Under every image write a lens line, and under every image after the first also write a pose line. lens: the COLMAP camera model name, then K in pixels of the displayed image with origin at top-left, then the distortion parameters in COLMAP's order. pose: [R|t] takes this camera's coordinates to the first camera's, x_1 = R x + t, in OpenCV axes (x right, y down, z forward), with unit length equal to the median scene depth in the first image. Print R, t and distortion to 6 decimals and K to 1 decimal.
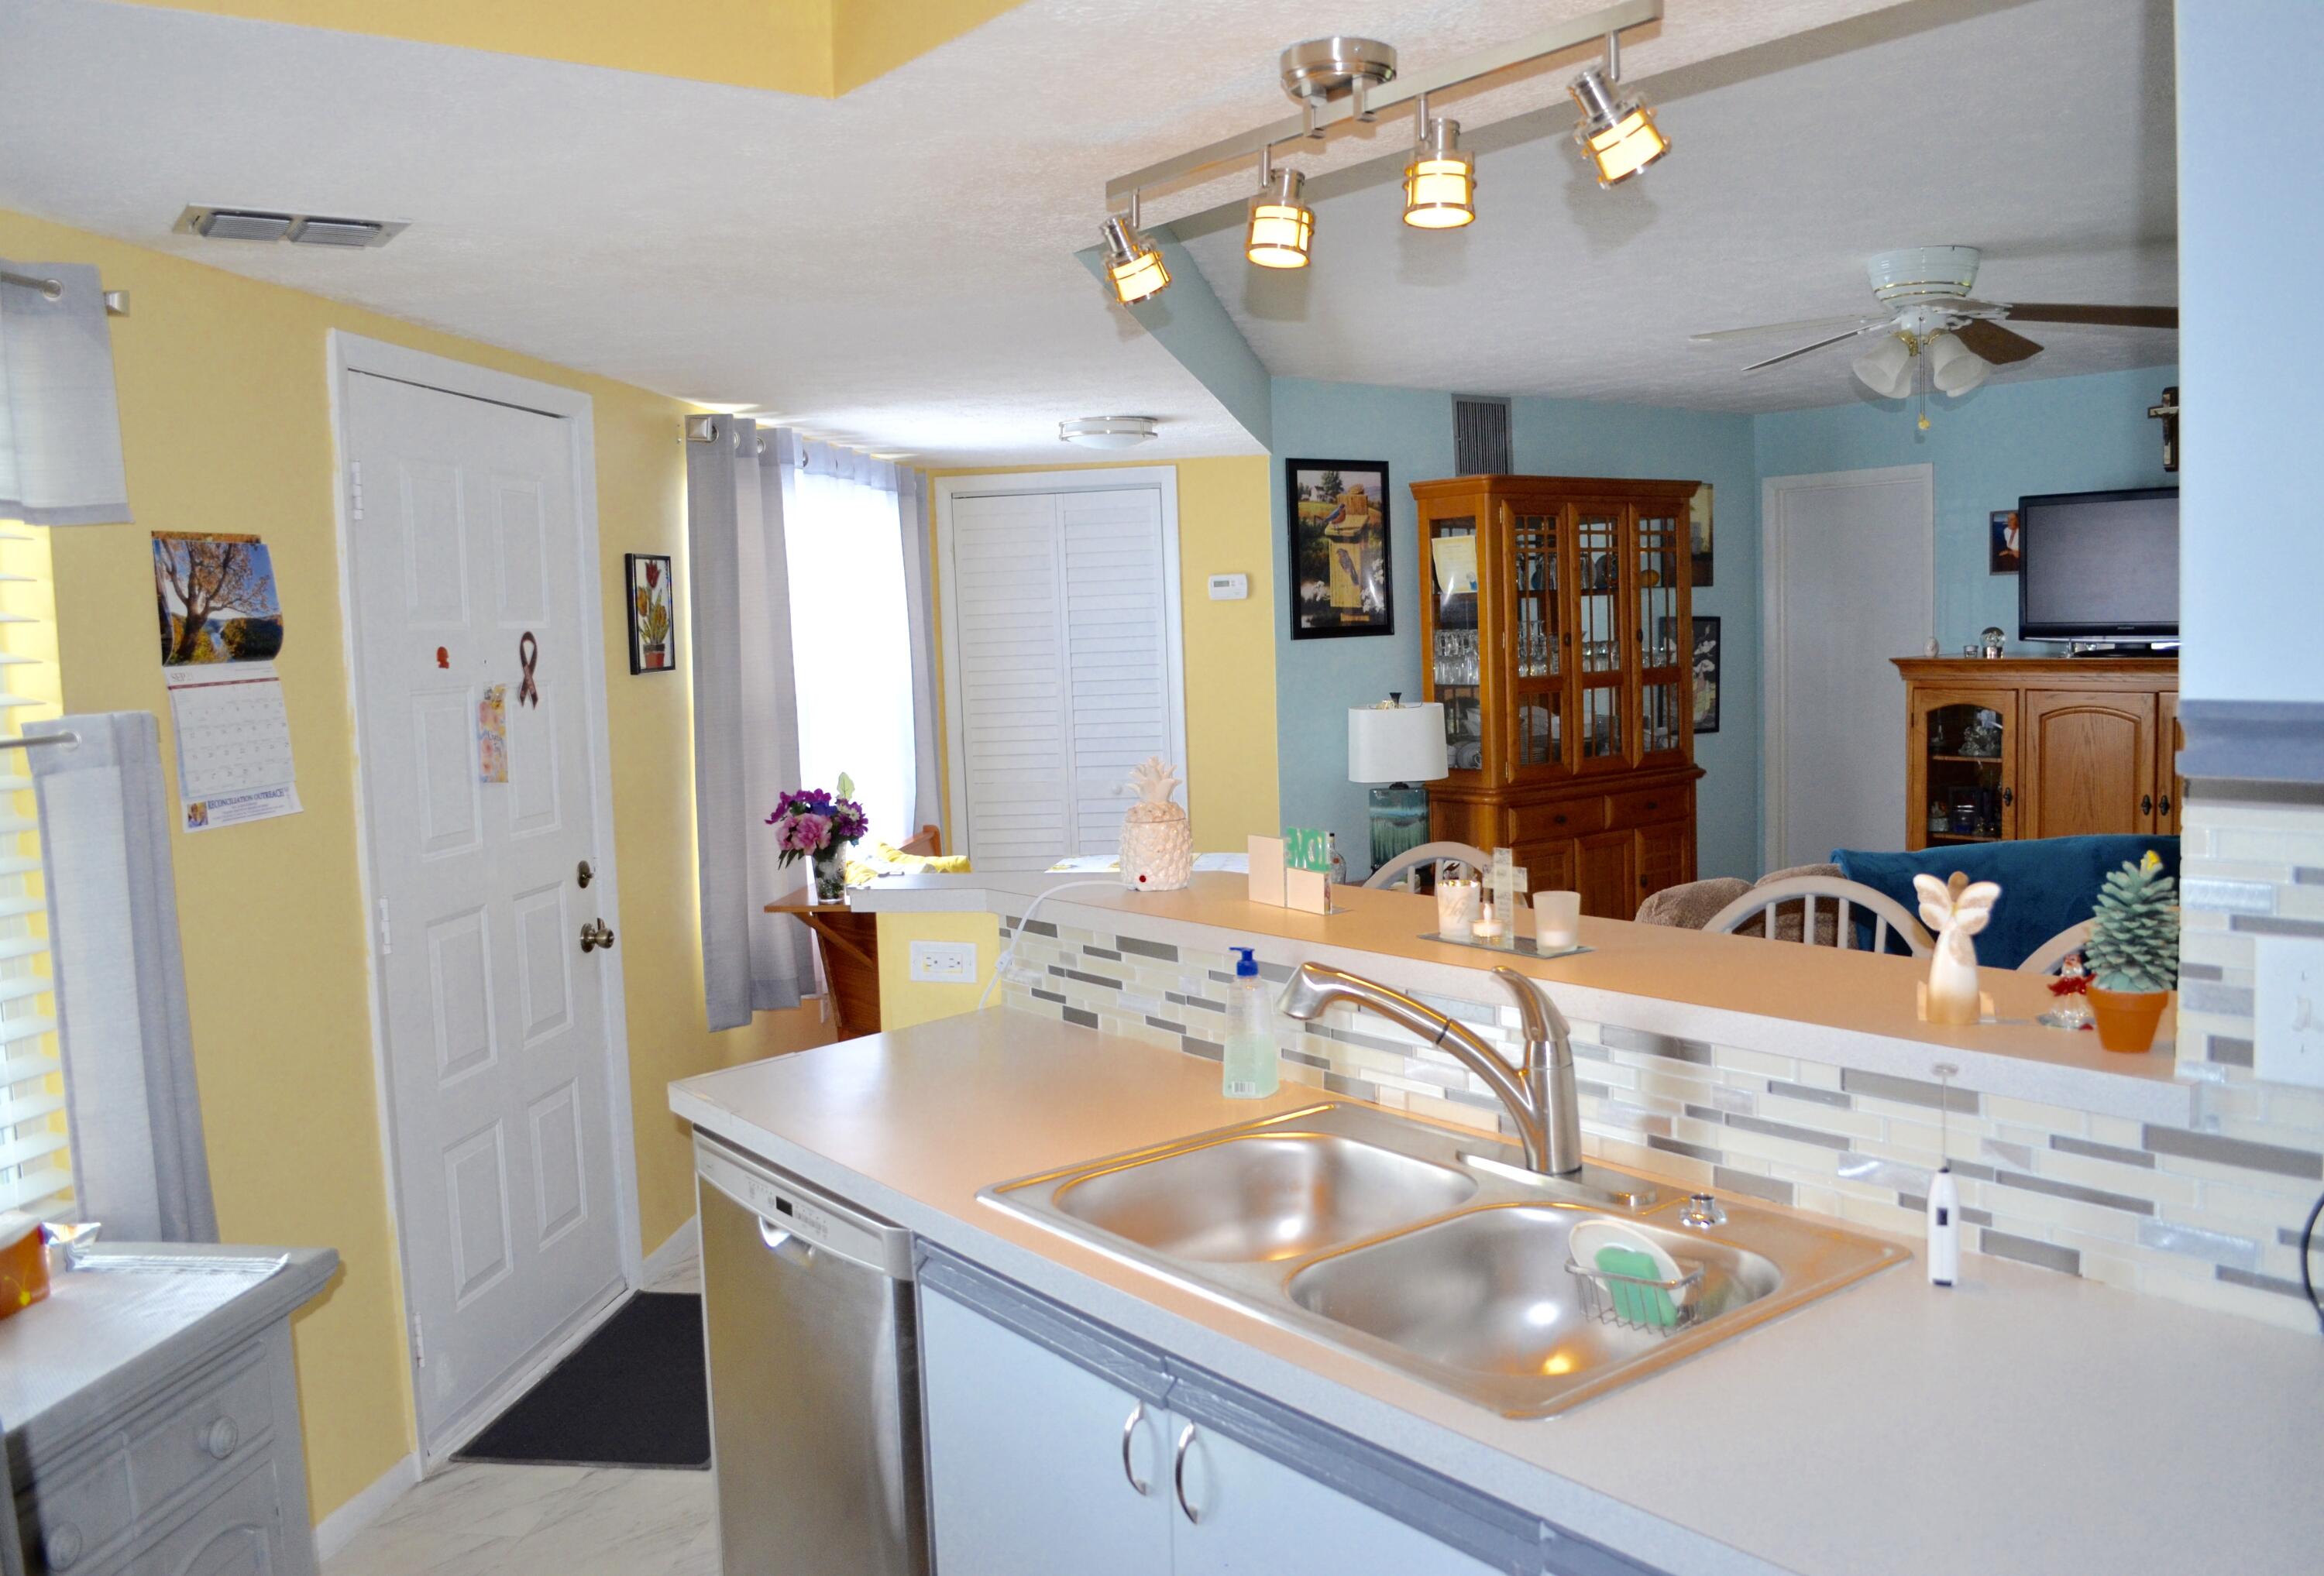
lens RADIAL K [[1912.7, 0, 1167.6], [0, 1912.7, 790.7], [0, 0, 1]] dist [-0.081100, -0.000797]
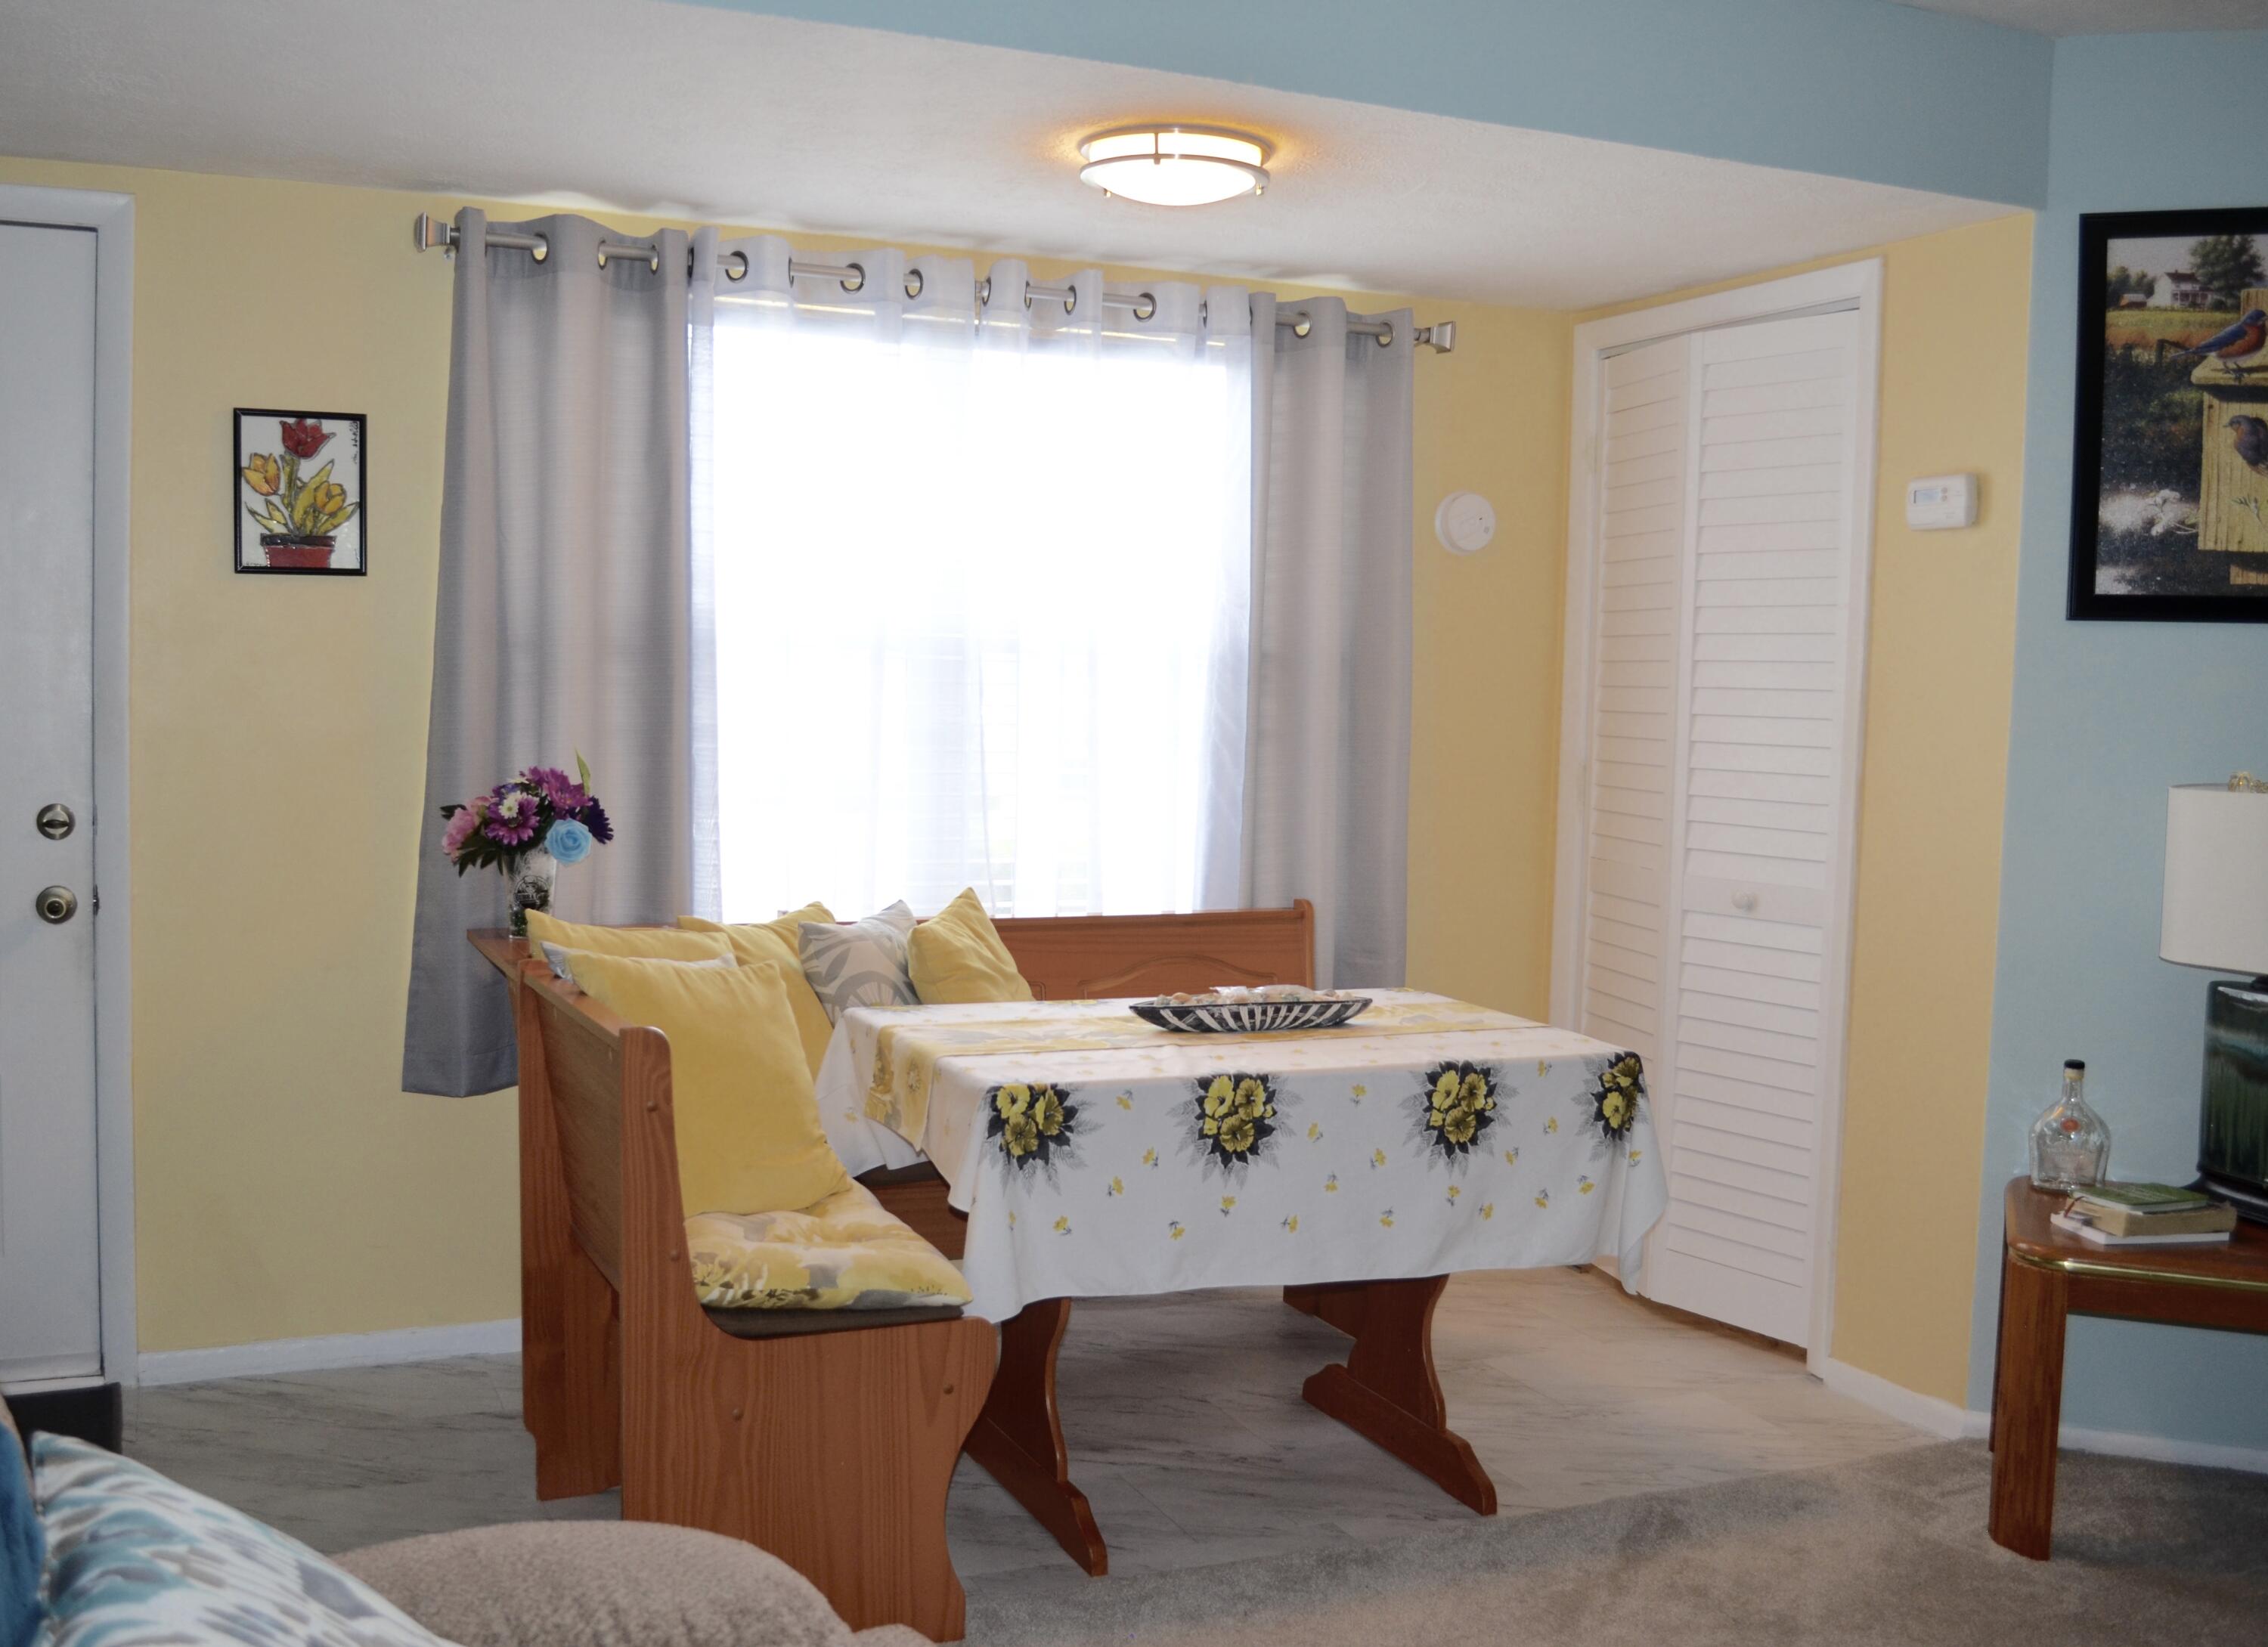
lens RADIAL K [[2198.9, 0, 1130.4], [0, 2198.9, 823.4], [0, 0, 1]] dist [-0.060936, 0.000000]
pose [[0.501276, 0.106269, -0.858737, 0.383134], [-0.118541, 0.991507, 0.053503, -0.031512], [0.857129, 0.074976, 0.509616, 0.533569]]
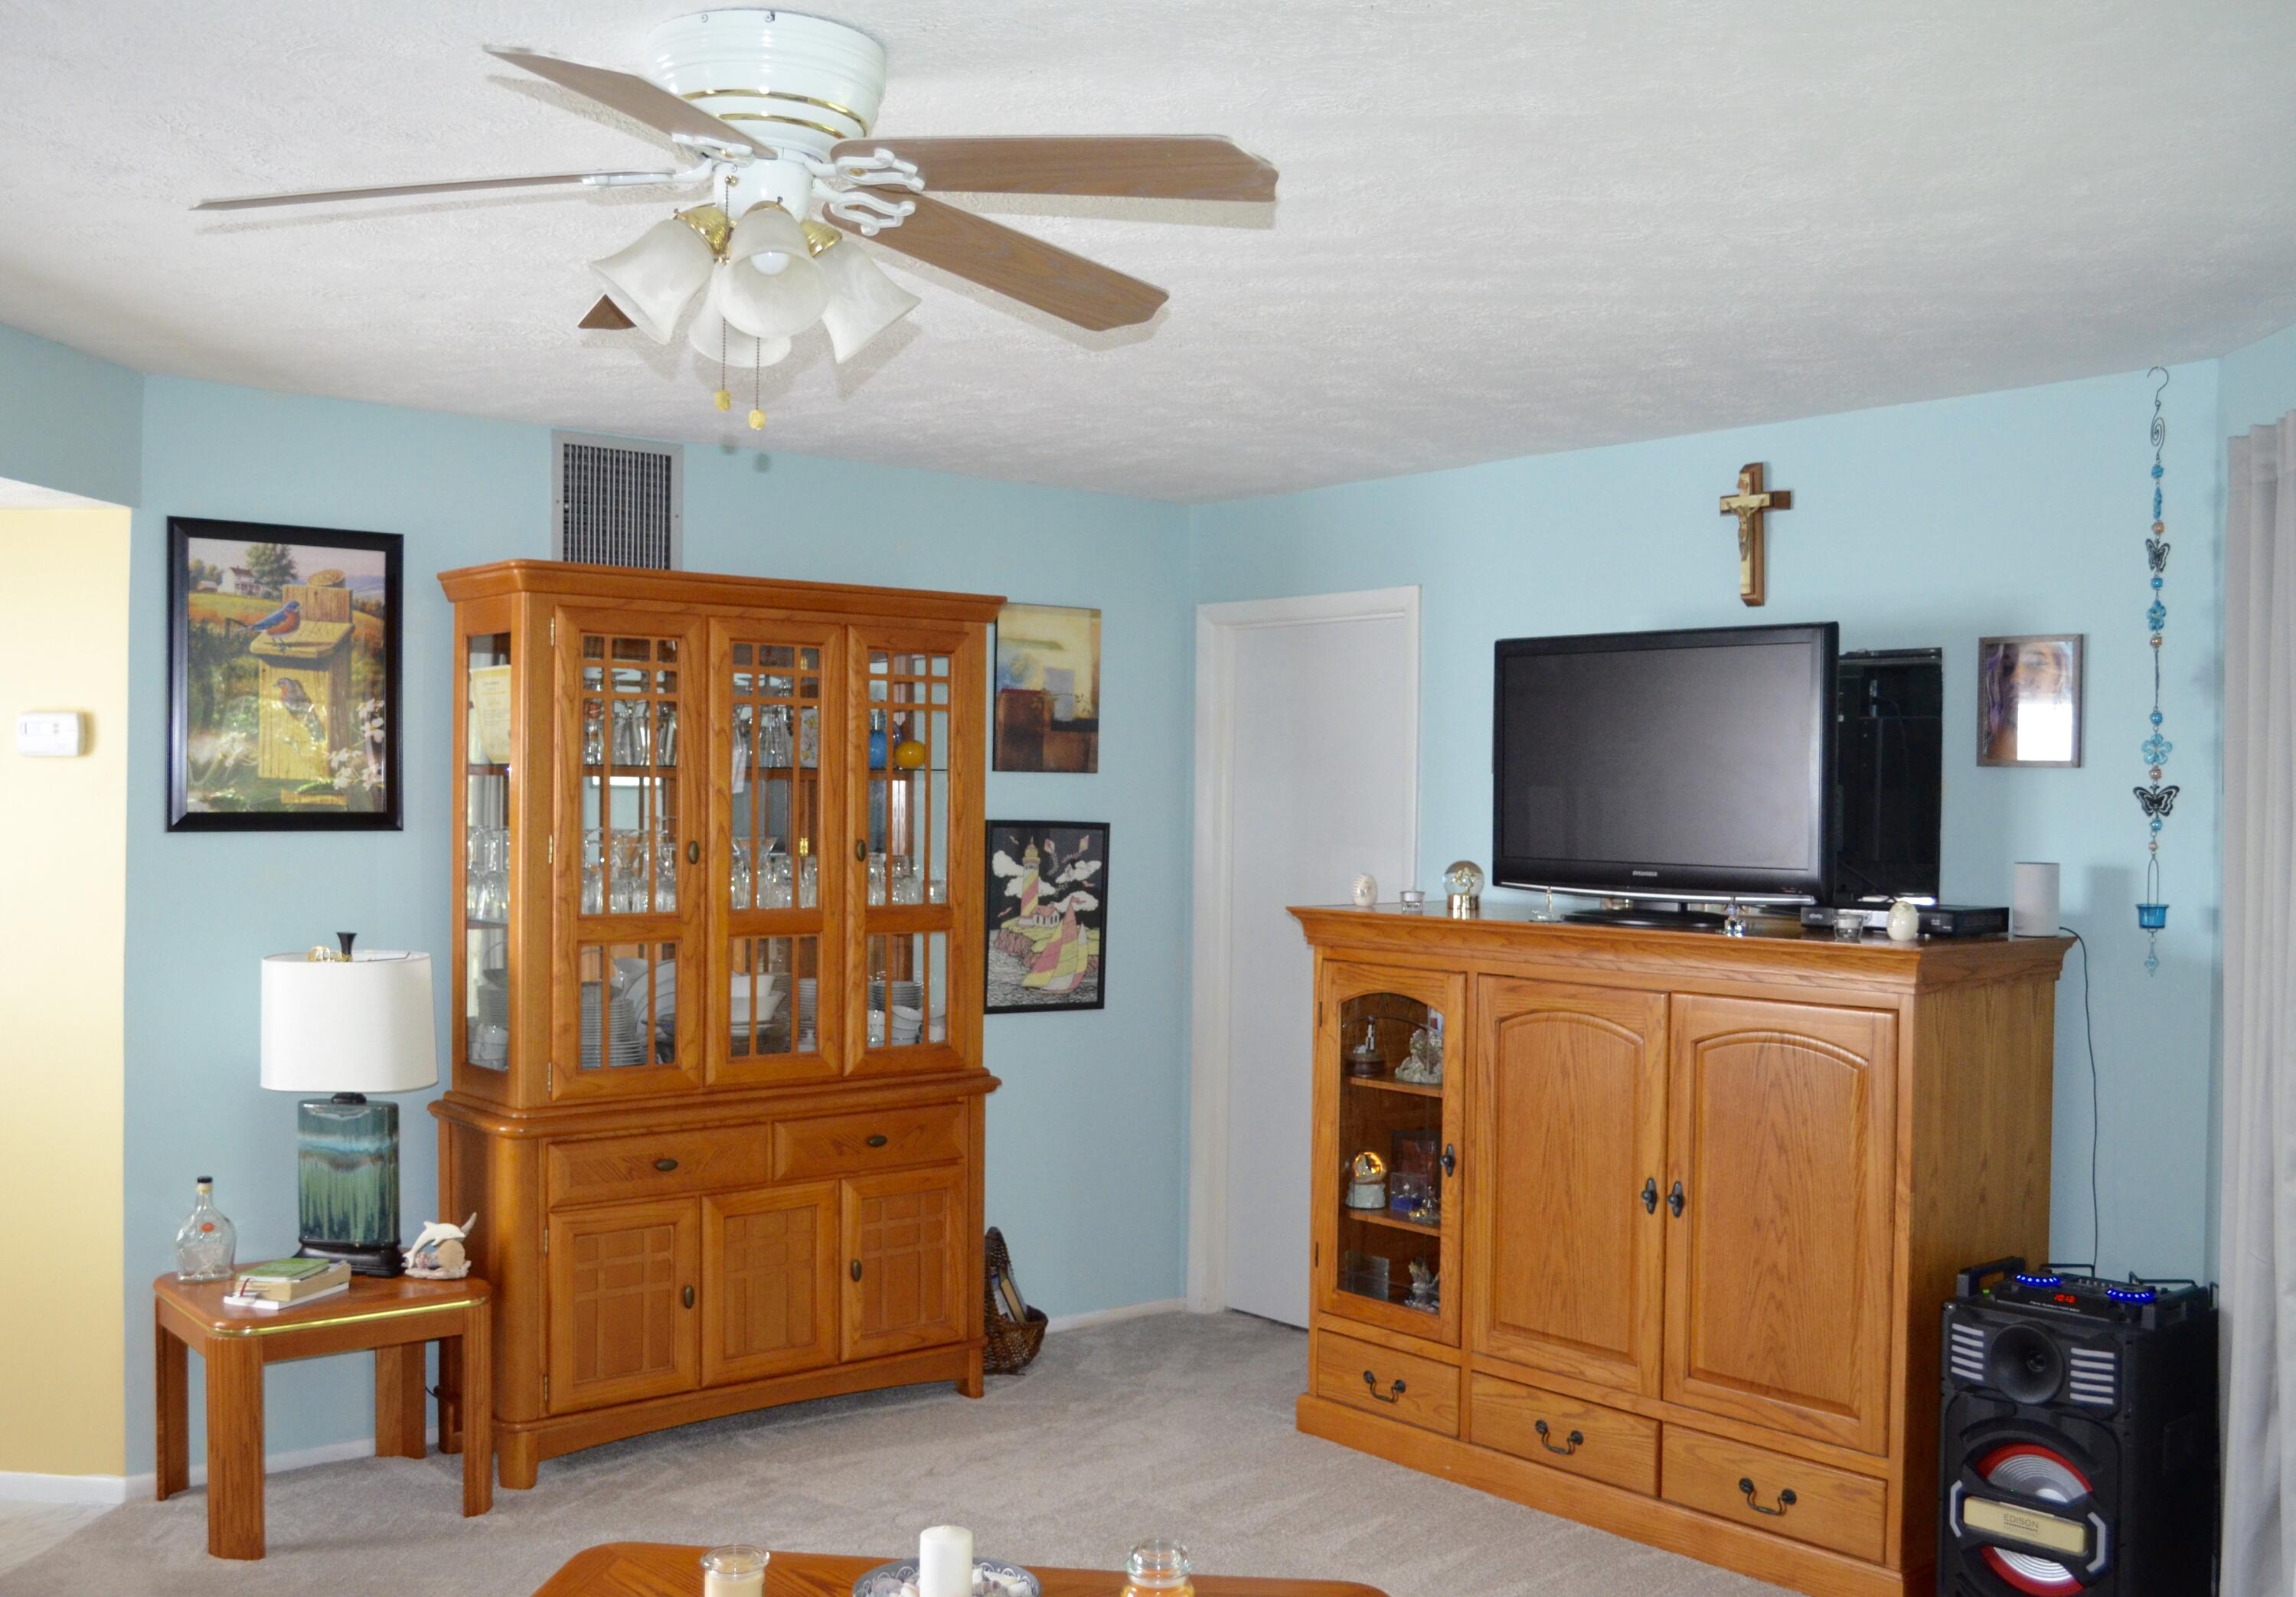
lens RADIAL K [[2272.1, 0, 1136.3], [0, 2272.1, 796.6], [0, 0, 1]] dist [-0.064605, 0.000000]
pose [[0.998010, 0.047004, 0.042020, 0.313594], [-0.043152, 0.995159, -0.088294, -0.041182], [-0.045967, 0.086305, 0.995208, 0.306649]]
